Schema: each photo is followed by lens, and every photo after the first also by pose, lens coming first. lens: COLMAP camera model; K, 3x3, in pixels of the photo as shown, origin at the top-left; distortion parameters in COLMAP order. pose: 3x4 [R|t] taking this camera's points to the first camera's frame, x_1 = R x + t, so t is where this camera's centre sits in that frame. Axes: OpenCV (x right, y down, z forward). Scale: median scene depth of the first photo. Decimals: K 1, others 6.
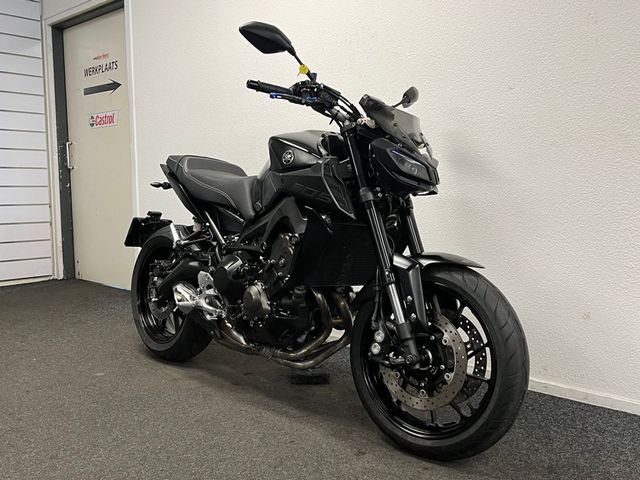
lens RADIAL K [[634.2, 0, 320.0], [0, 634.2, 240.0], [0, 0, 1]] dist [0.084203, -0.009066]
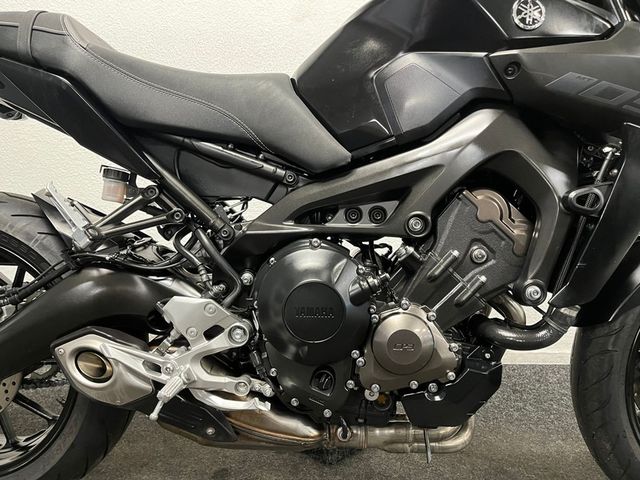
lens RADIAL K [[492.9, 0, 320.0], [0, 492.9, 240.0], [0, 0, 1]] dist [0.082336, -0.134683]
pose [[0.719002, -0.102410, 0.687422, -0.388220], [0.051714, 0.994226, 0.094027, -0.014701], [-0.693082, -0.032056, 0.720146, 0.818326]]
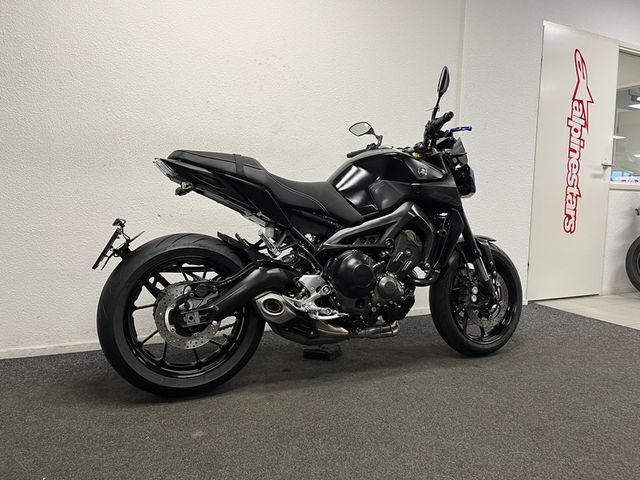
lens RADIAL K [[493.0, 0, 335.0], [0, 493.0, 233.5], [0, 0, 1]] dist [0.069854, -0.001219]
pose [[0.344441, -0.065862, 0.936495, -1.032326], [0.054131, 0.997270, 0.050227, -0.061584], [-0.937246, 0.033393, 0.347066, 0.790158]]
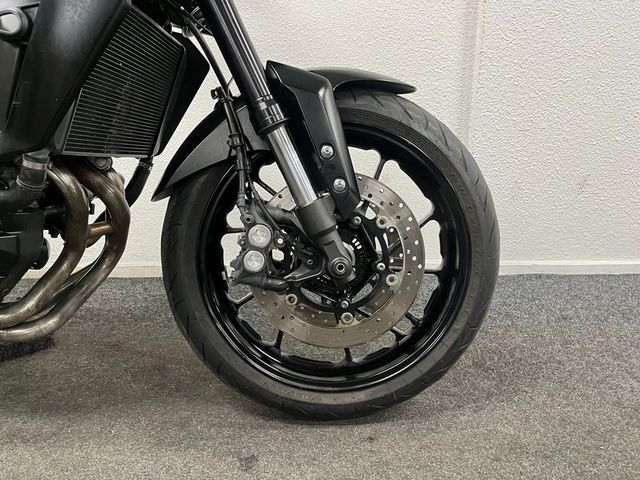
lens RADIAL K [[492.9, 0, 320.0], [0, 492.9, 240.0], [0, 0, 1]] dist [0.082336, -0.134683]
pose [[0.705600, -0.168579, 0.688266, -0.127231], [0.056737, 0.981611, 0.182263, 0.076584], [-0.706336, -0.089554, 0.702189, 0.612200]]
